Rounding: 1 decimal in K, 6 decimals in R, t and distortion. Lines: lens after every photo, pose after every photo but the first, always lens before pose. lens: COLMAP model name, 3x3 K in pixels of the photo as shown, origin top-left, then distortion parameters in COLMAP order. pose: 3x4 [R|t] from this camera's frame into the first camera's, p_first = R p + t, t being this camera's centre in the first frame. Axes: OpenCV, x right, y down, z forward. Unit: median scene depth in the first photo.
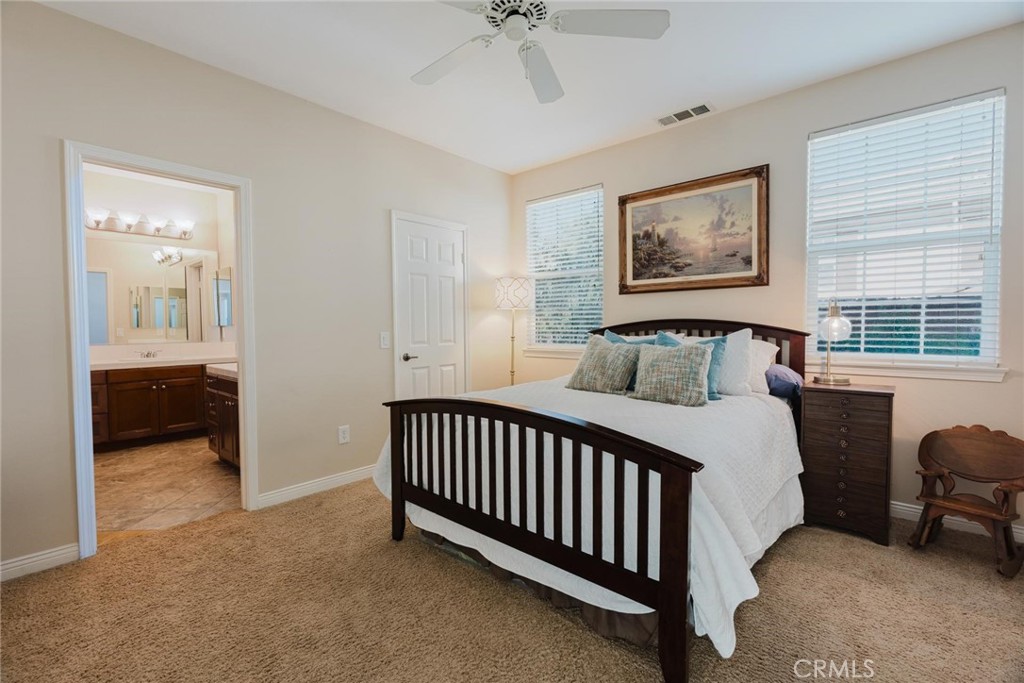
lens RADIAL K [[447.8, 0, 507.2], [0, 447.8, 339.5], [0, 0, 1]] dist [-0.016353, 0.000512]
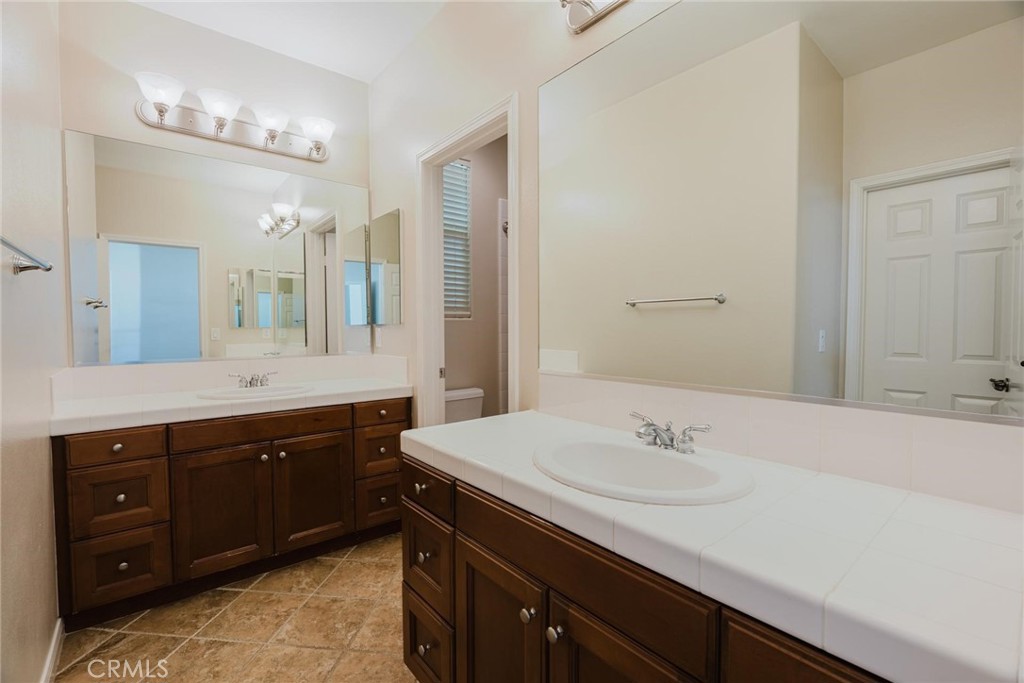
lens RADIAL K [[447.8, 0, 507.2], [0, 447.8, 339.5], [0, 0, 1]] dist [-0.016353, 0.000512]
pose [[0.987702, 0.008492, -0.156116, -0.443819], [-0.008907, 0.999958, -0.001958, -0.014932], [0.156093, 0.003324, 0.987737, 0.542652]]
